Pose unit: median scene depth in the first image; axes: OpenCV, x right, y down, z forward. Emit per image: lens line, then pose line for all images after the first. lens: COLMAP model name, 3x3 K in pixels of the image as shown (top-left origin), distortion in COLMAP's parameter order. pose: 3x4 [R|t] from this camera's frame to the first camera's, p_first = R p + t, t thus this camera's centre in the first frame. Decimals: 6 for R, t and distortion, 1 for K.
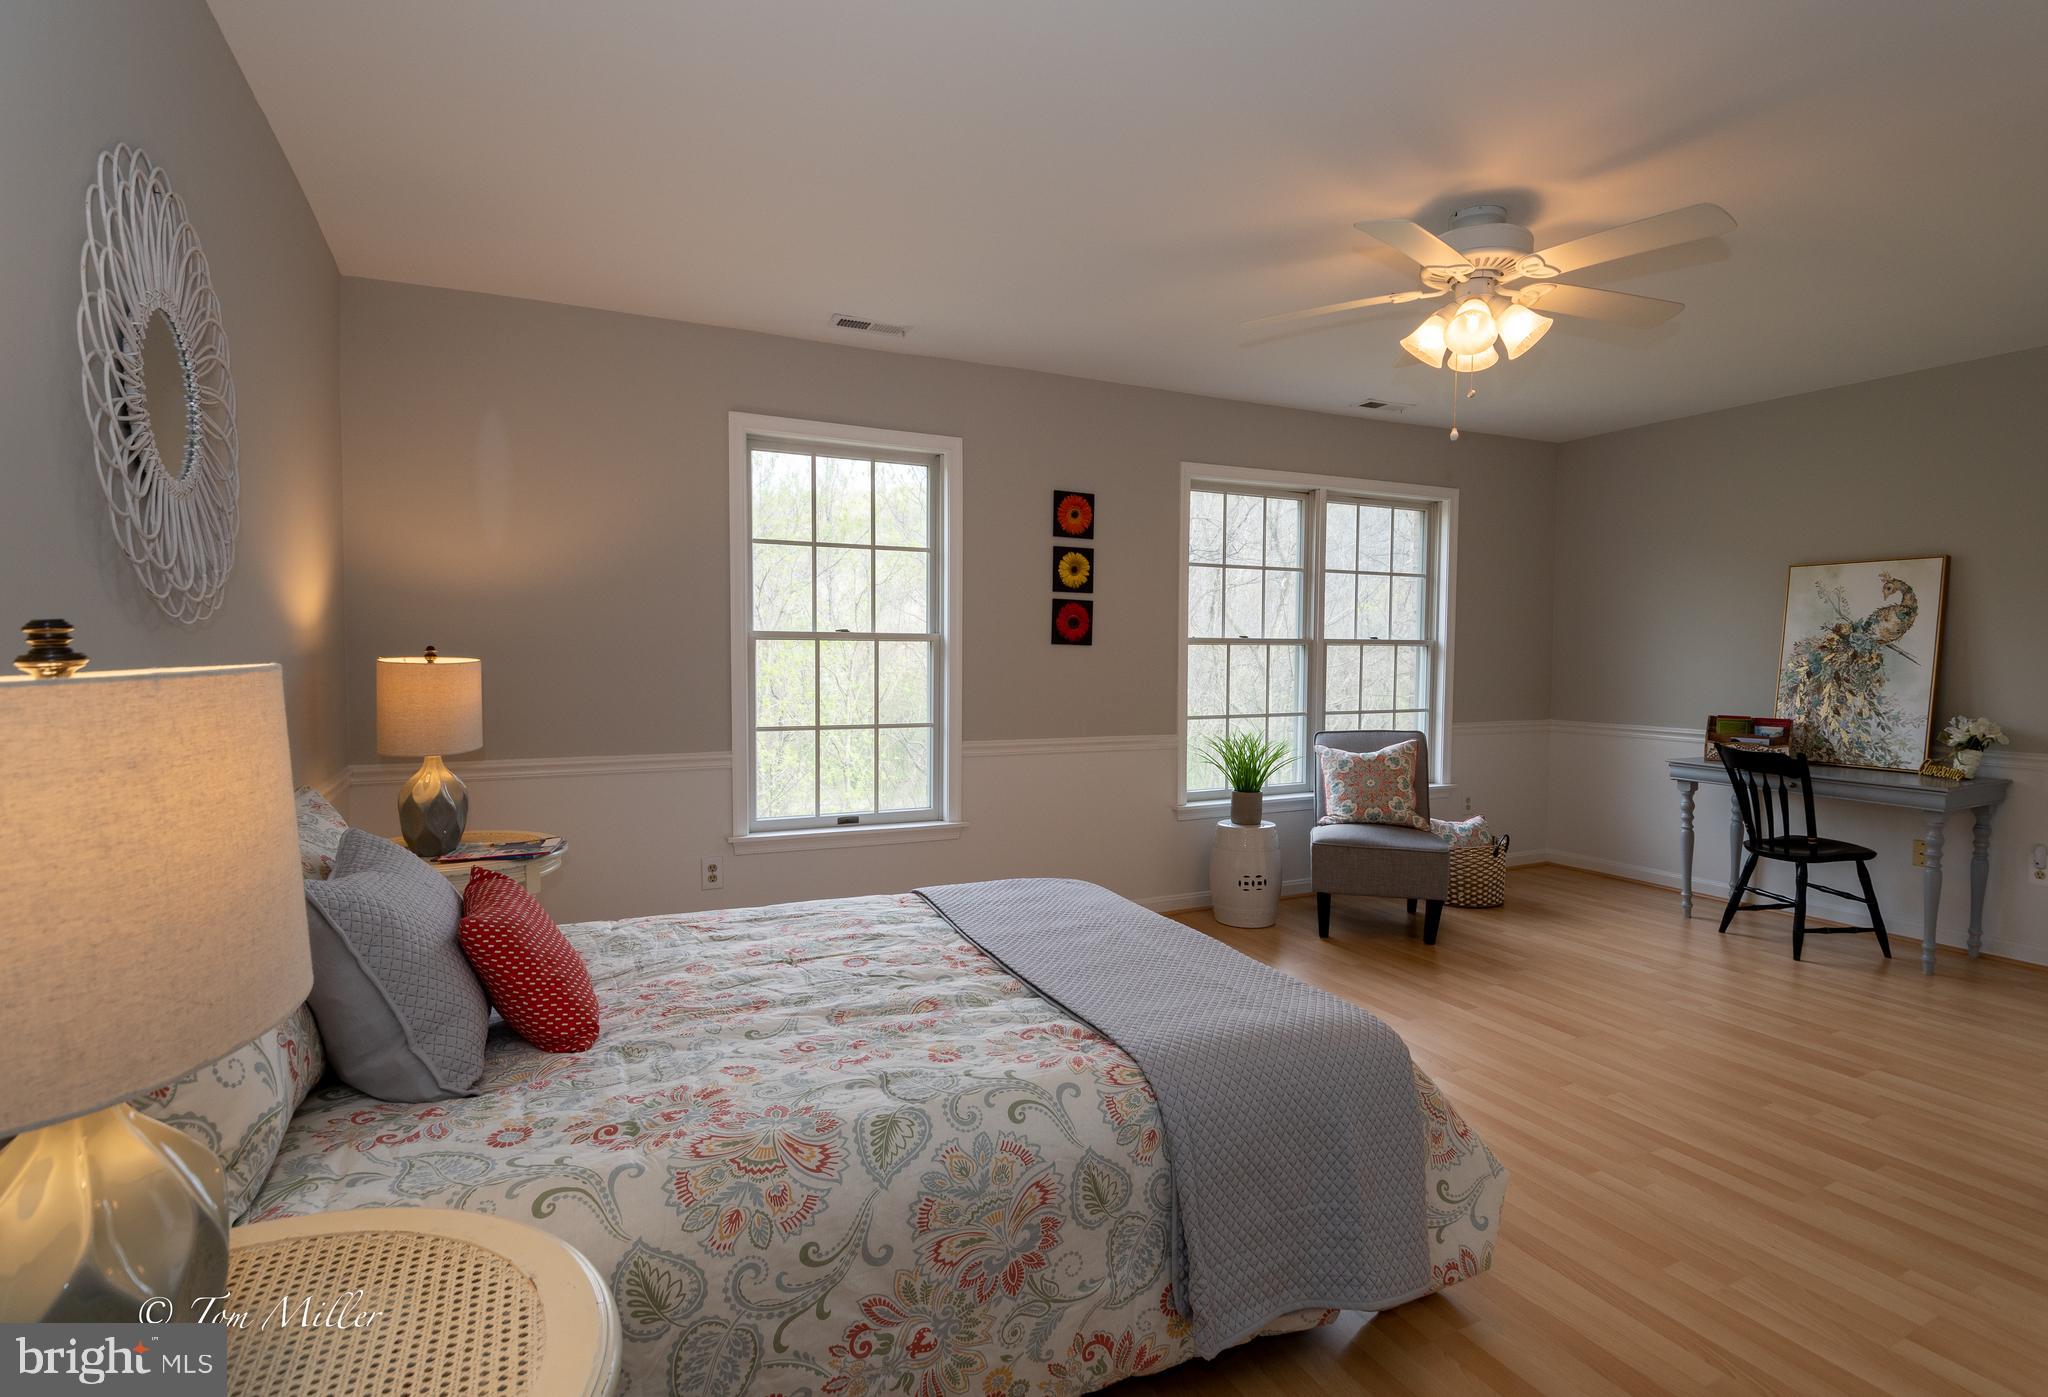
lens RADIAL K [[989.4, 0, 1032.3], [0, 989.4, 697.5], [0, 0, 1]] dist [0.023341, -0.000256]
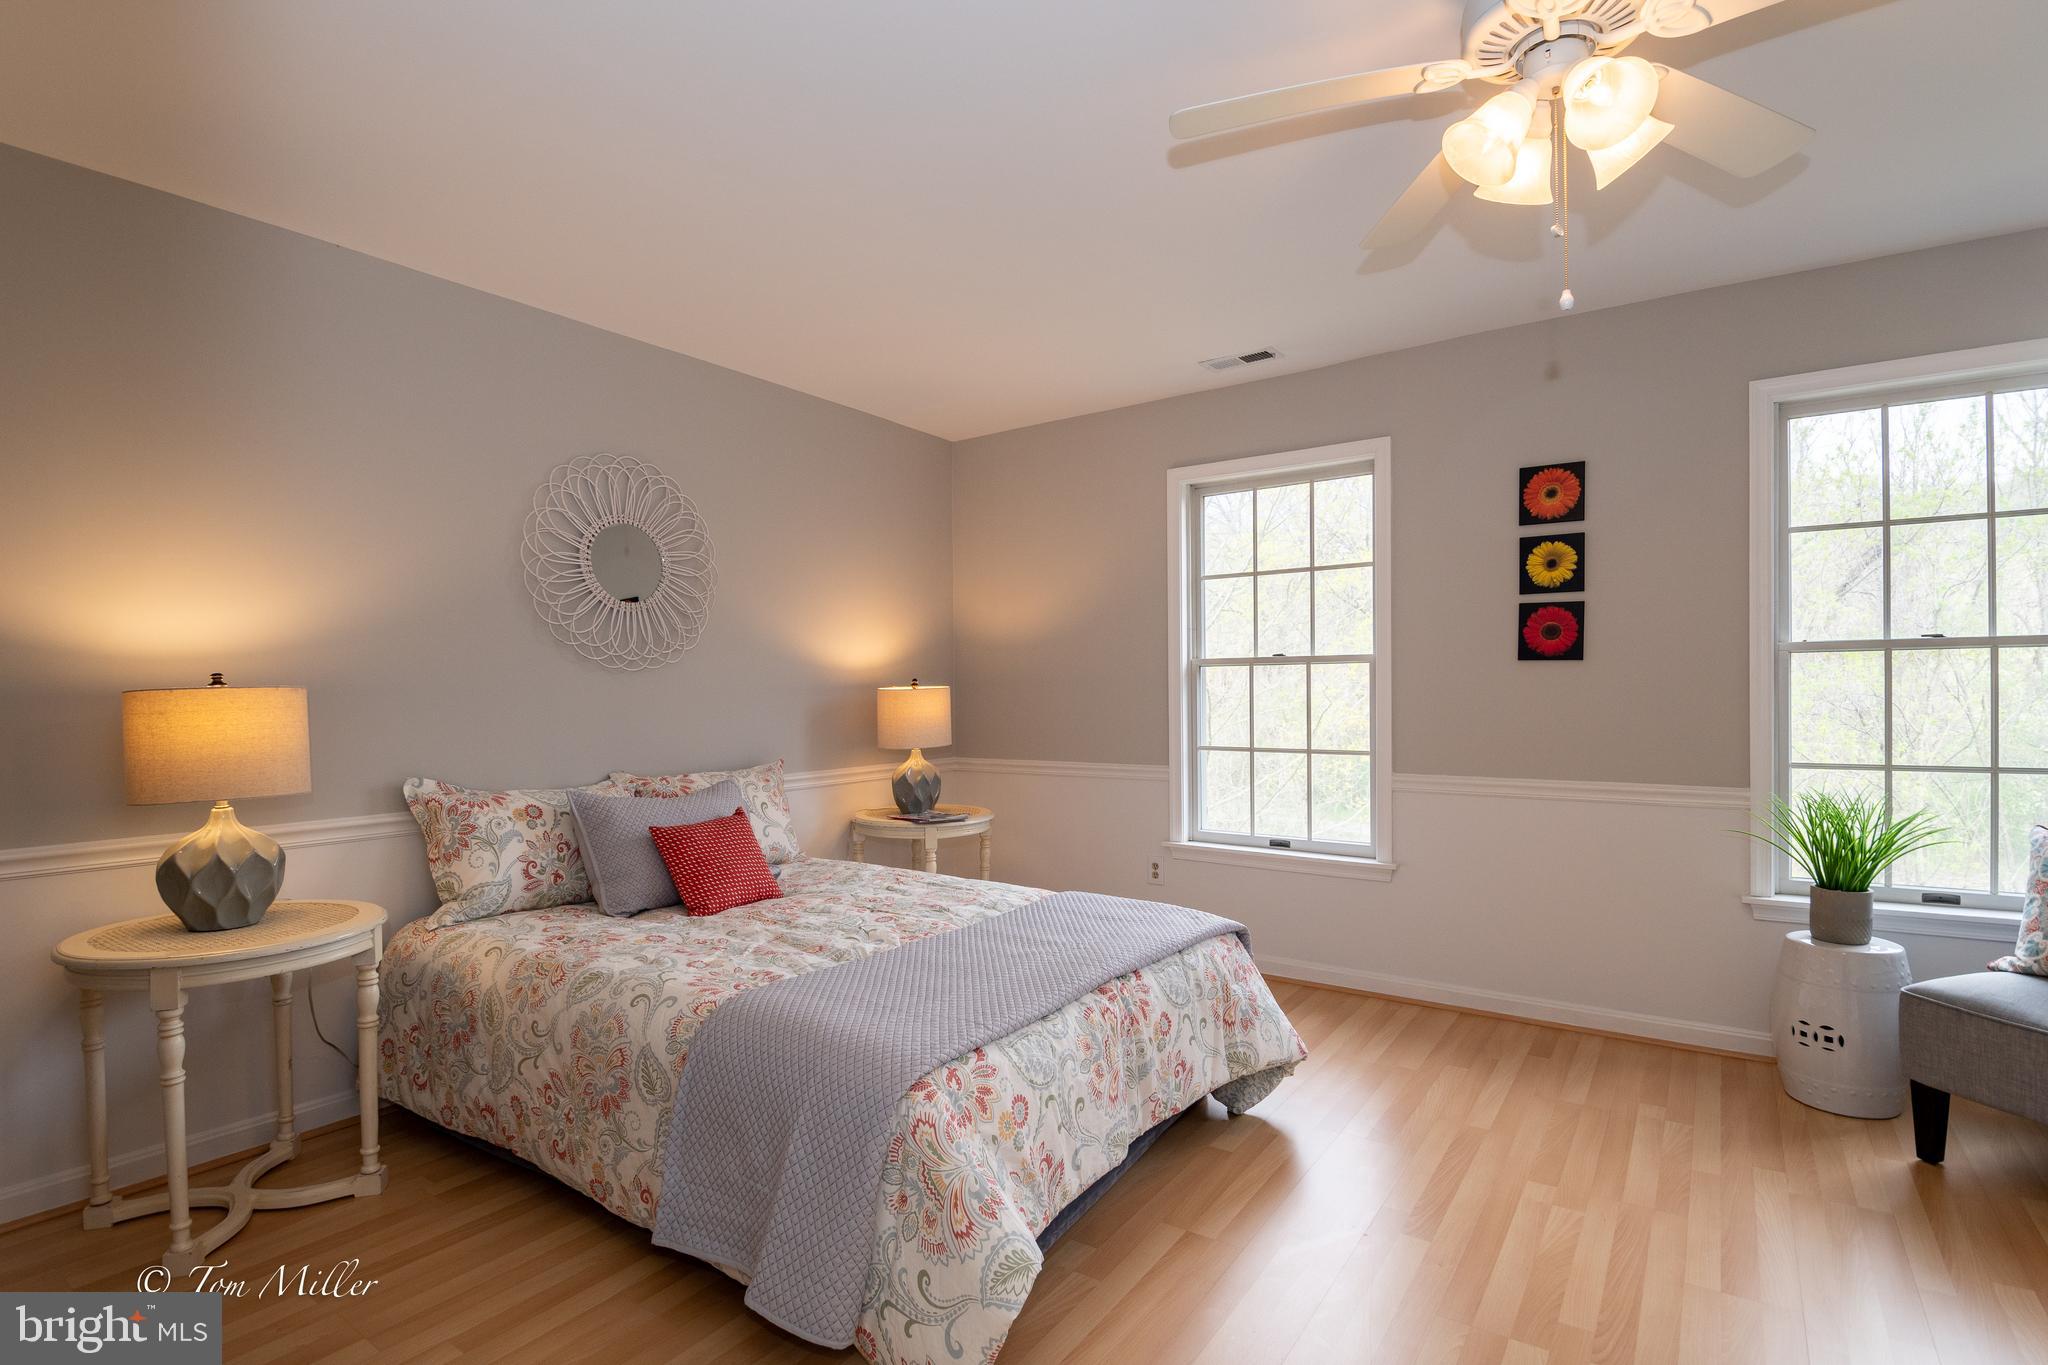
lens RADIAL K [[967.1, 0, 1037.8], [0, 967.1, 691.0], [0, 0, 1]] dist [0.013477, -0.000021]
pose [[0.493297, -0.009246, -0.869812, 0.539378], [-0.024599, 0.999395, -0.024574, -0.000432], [0.869513, 0.033519, 0.492771, 0.294045]]
